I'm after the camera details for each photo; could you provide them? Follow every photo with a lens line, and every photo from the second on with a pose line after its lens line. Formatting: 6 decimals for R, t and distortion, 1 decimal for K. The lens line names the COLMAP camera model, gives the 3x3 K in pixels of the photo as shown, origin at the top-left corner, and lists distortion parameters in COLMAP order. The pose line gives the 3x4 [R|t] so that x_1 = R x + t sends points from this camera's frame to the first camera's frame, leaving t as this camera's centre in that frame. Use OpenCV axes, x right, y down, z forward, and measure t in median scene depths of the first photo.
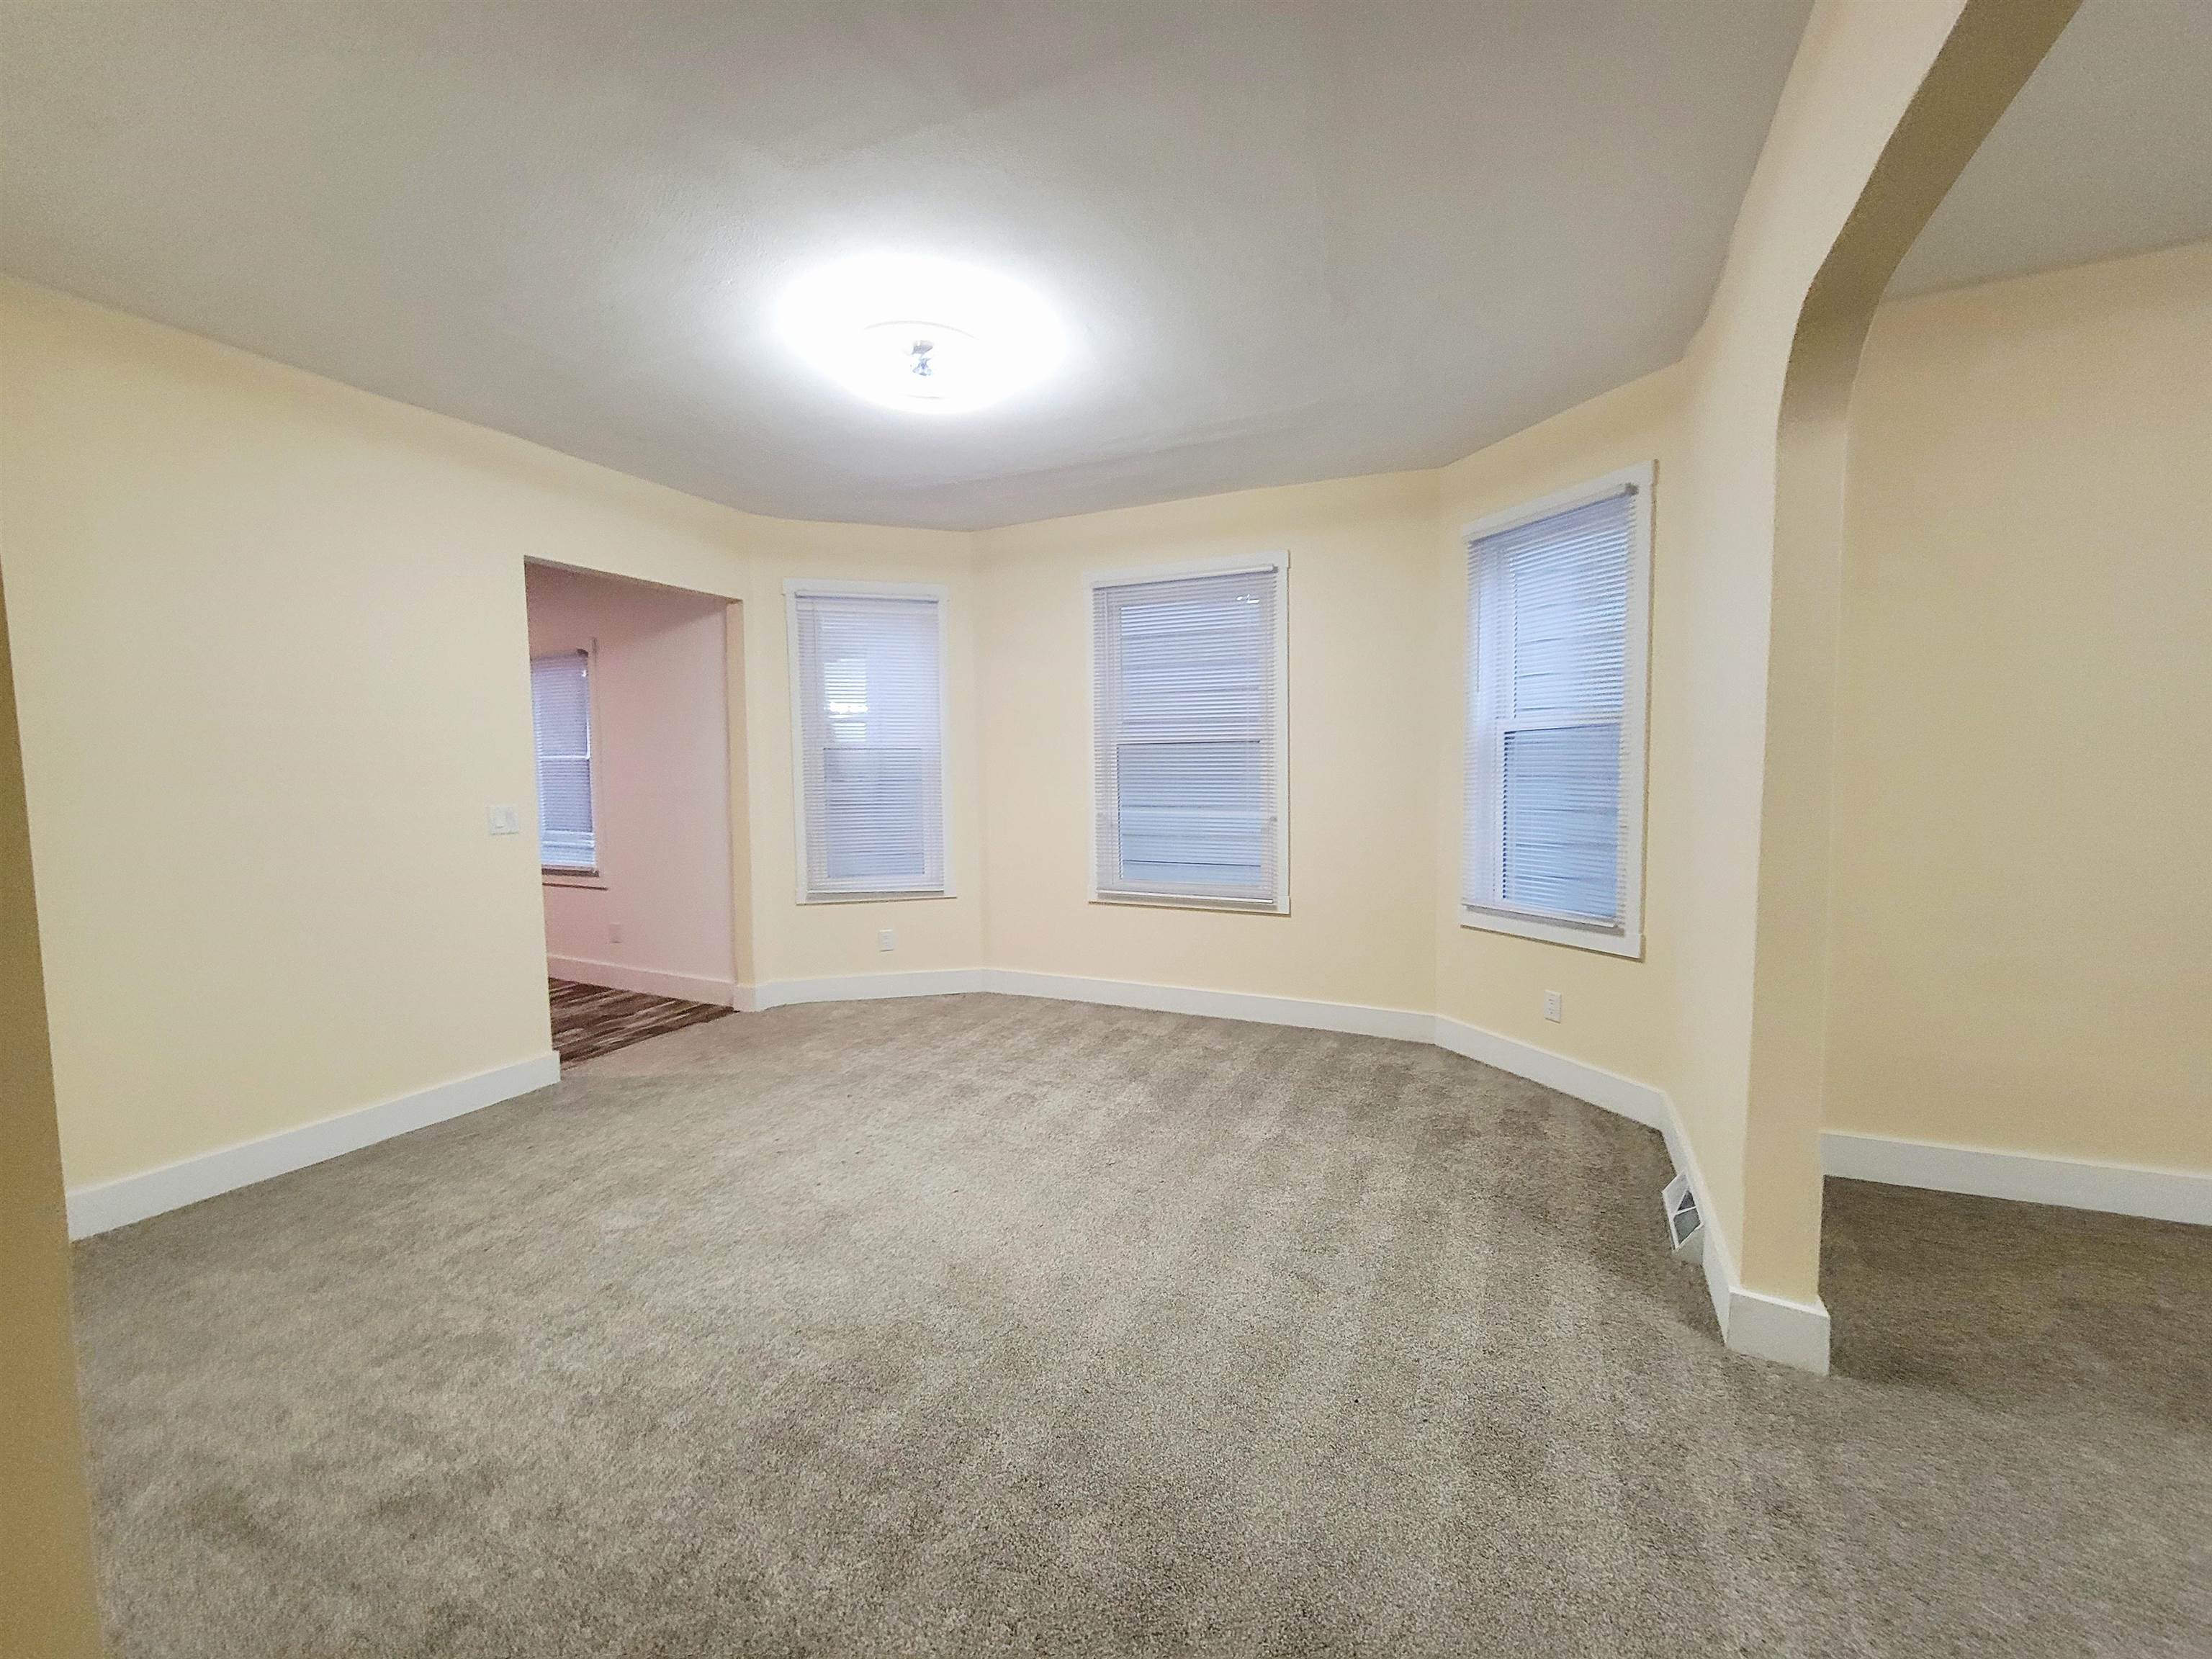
lens RADIAL K [[895.4, 0, 1106.0], [0, 895.4, 829.5], [0, 0, 1]] dist [0.007999, -0.005489]
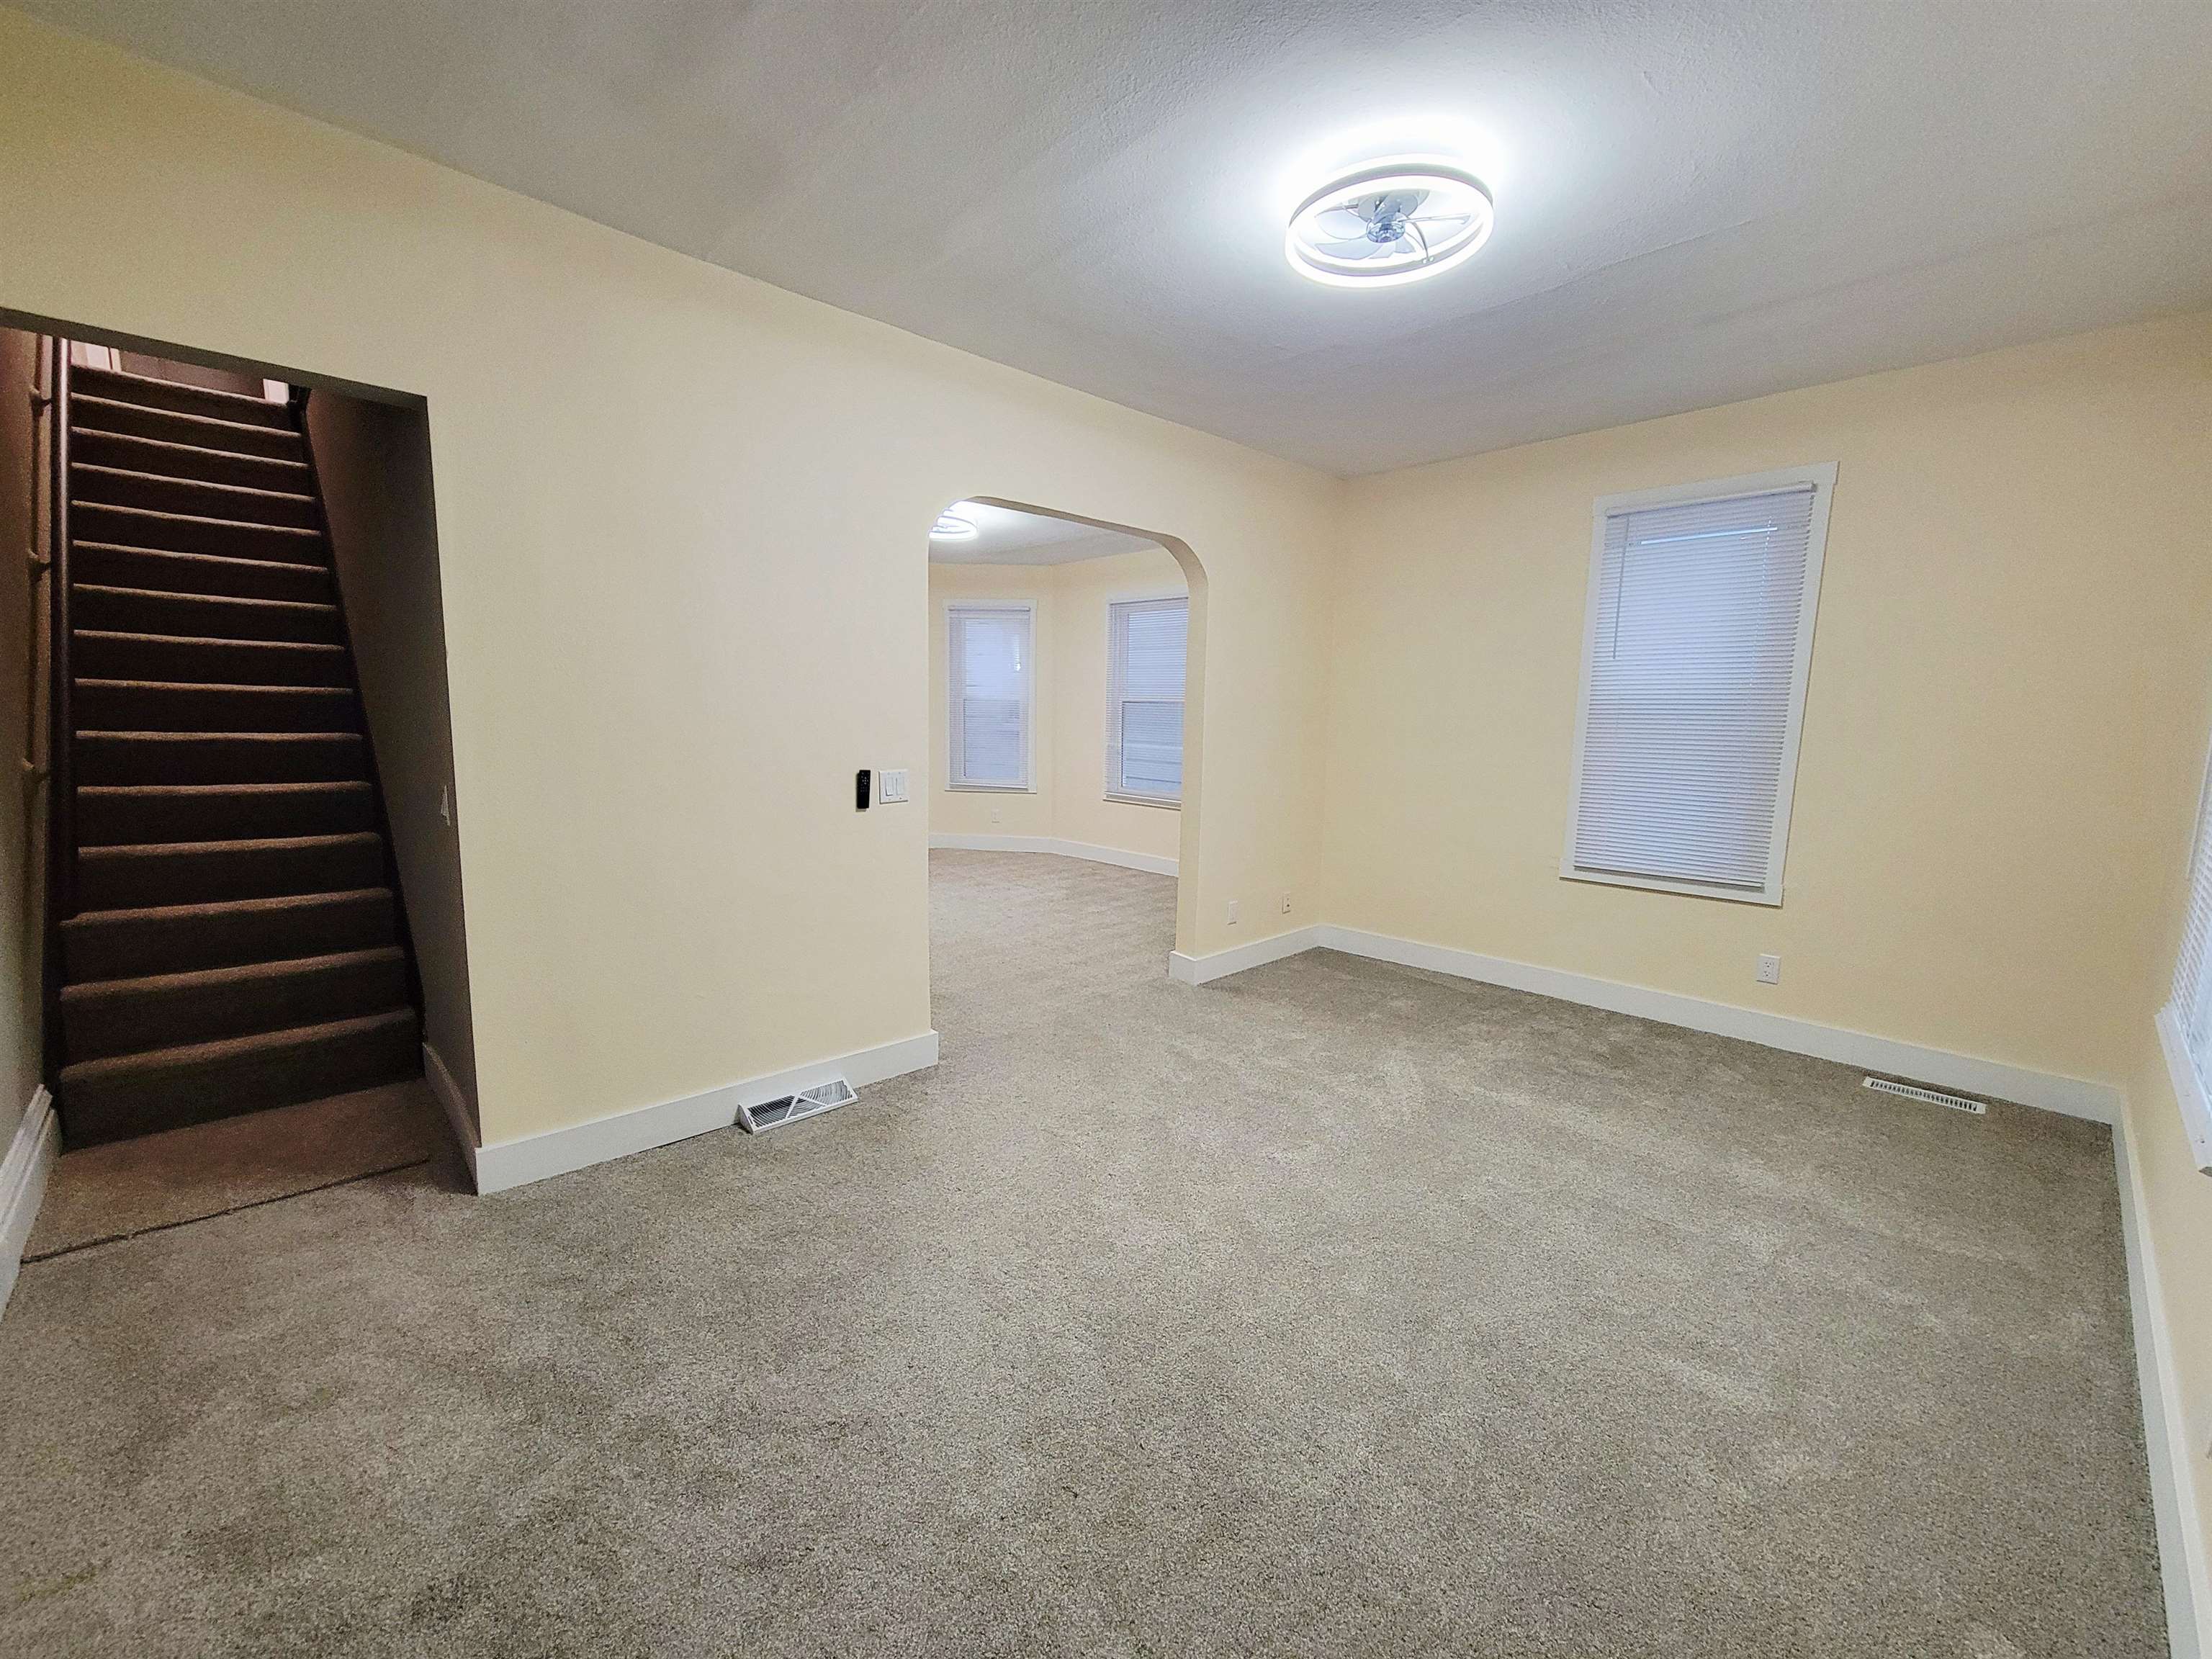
lens RADIAL K [[895.4, 0, 1106.0], [0, 895.4, 829.5], [0, 0, 1]] dist [0.007999, -0.005489]
pose [[0.934108, 0.076106, -0.348785, 0.558940], [-0.054722, 0.995990, 0.070772, 0.020336], [0.352772, -0.047022, 0.934527, -0.508693]]
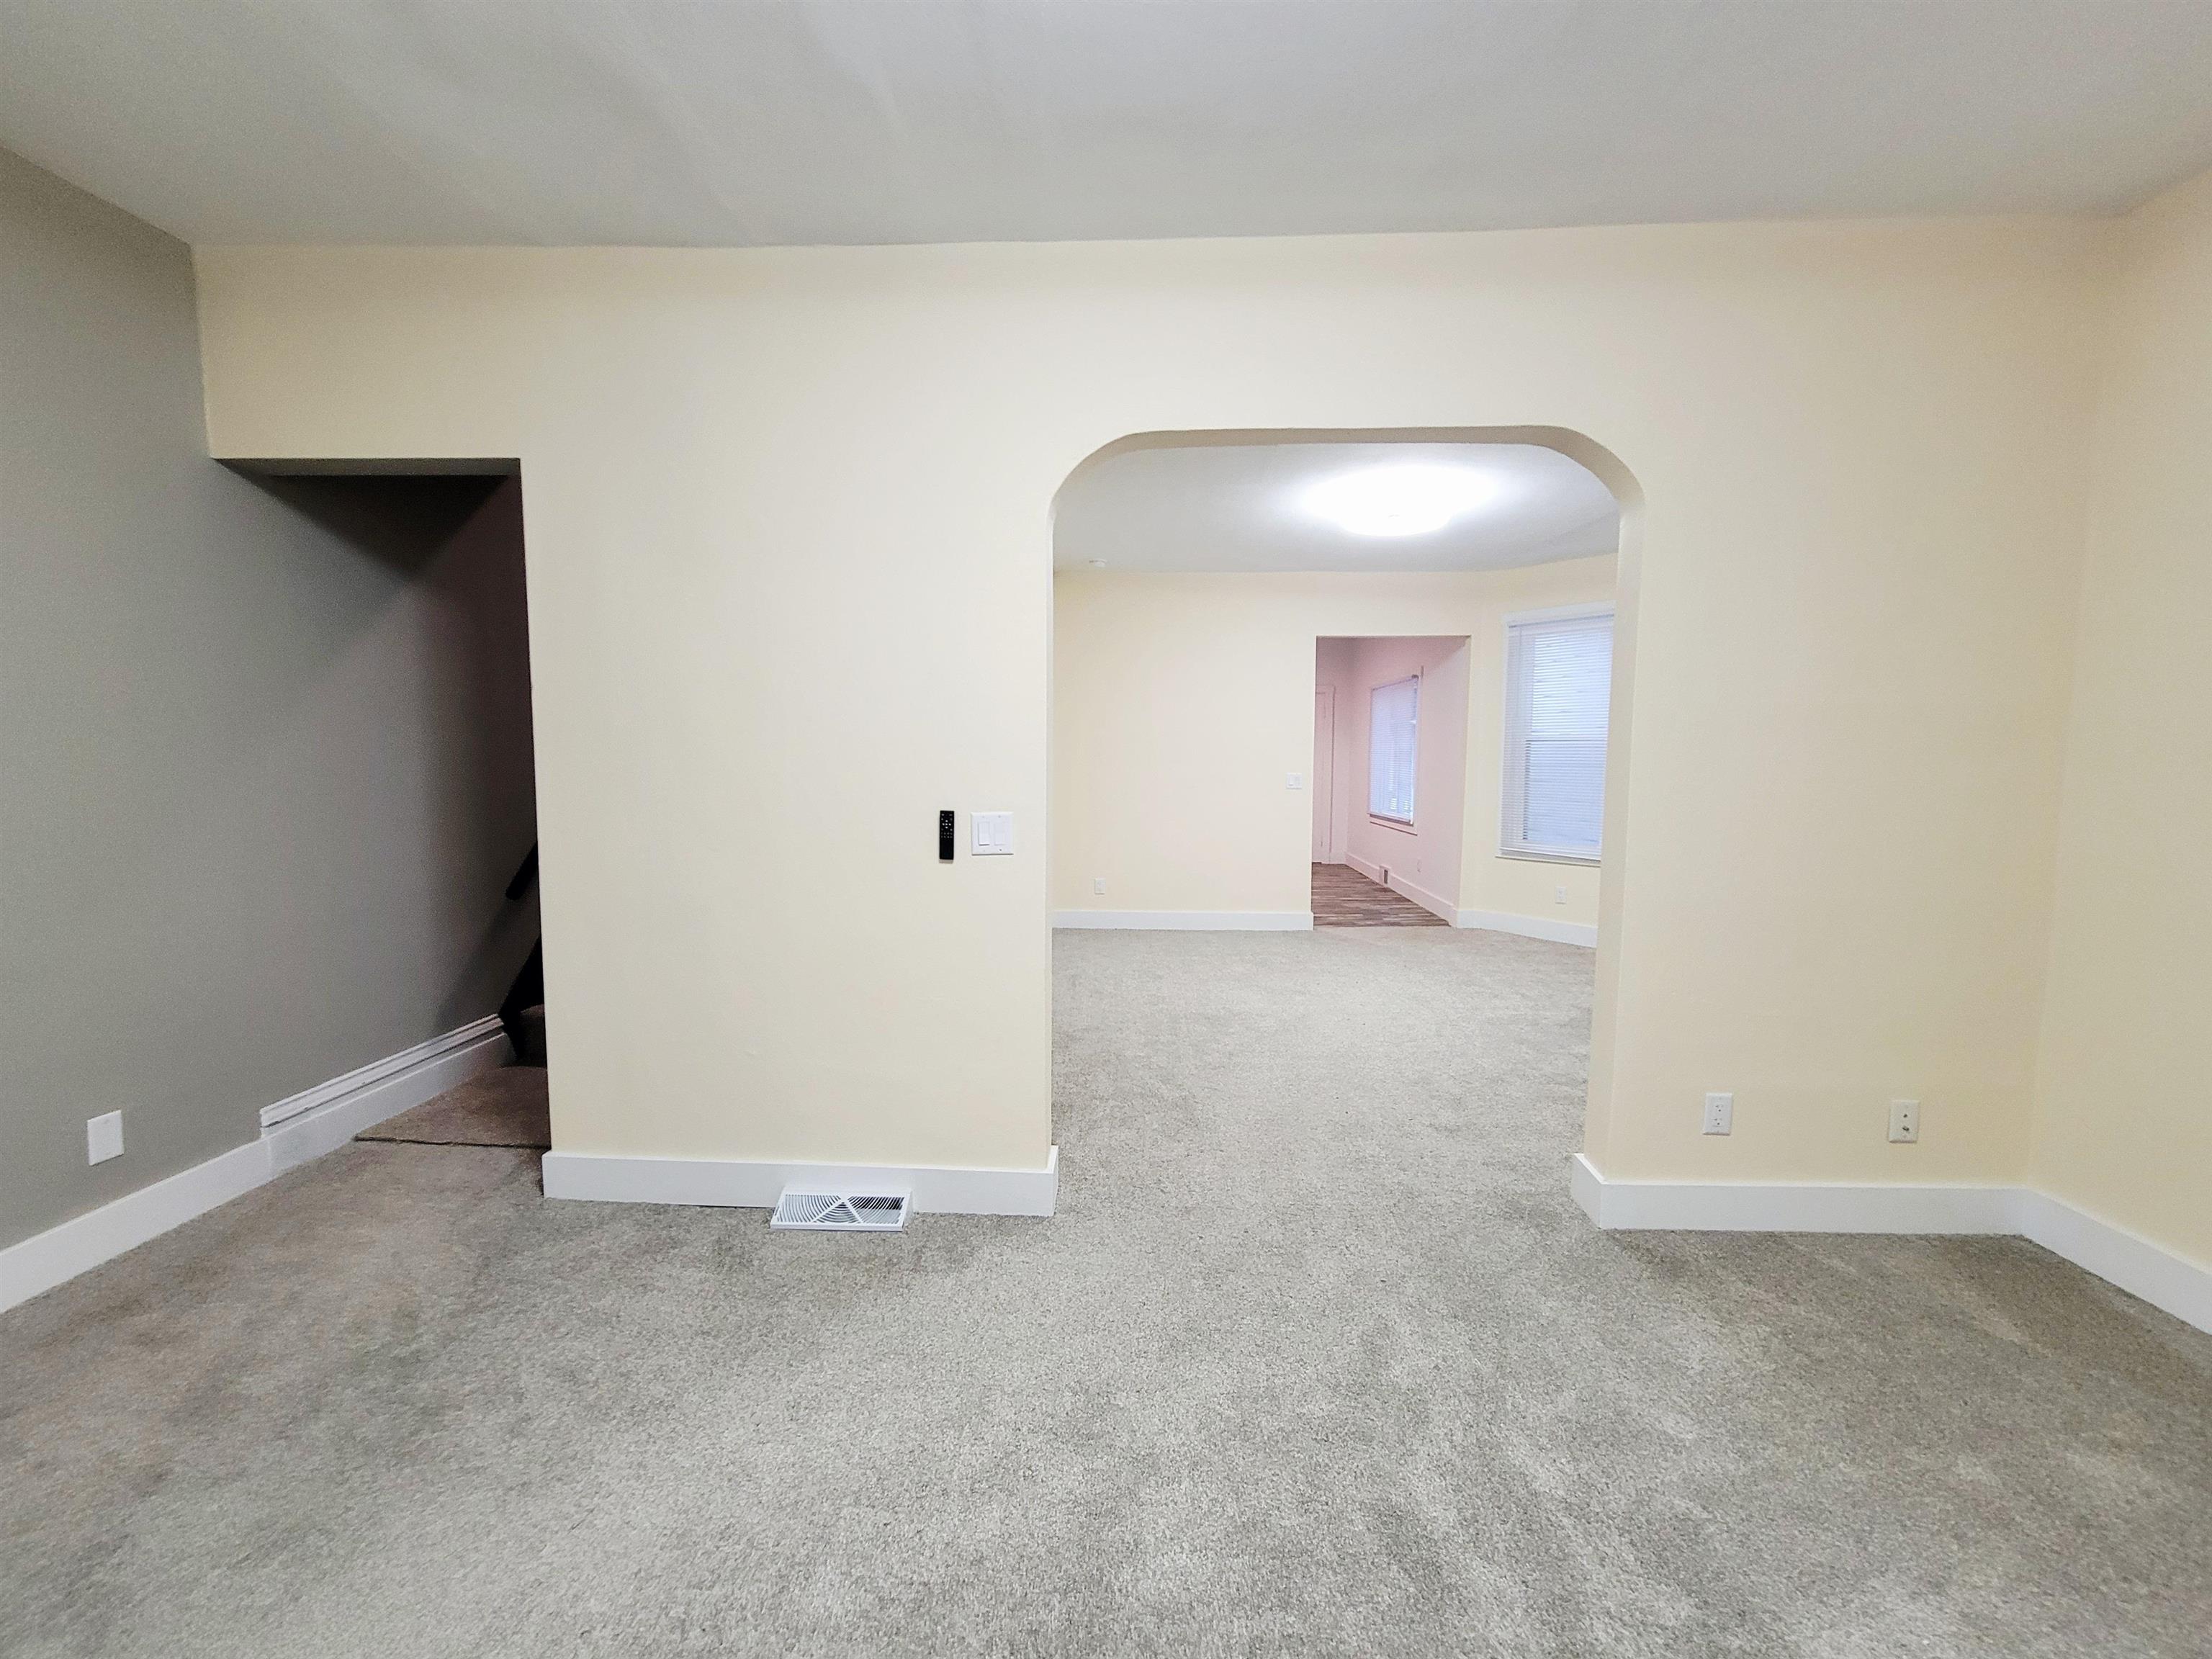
lens RADIAL K [[900.5, 0, 1101.6], [0, 900.5, 832.2], [0, 0, 1]] dist [0.001582, -0.001090]
pose [[0.395390, 0.086971, -0.914386, 0.673583], [-0.074505, 0.995263, 0.062447, 0.006257], [0.915486, 0.043436, 0.399997, -0.080998]]
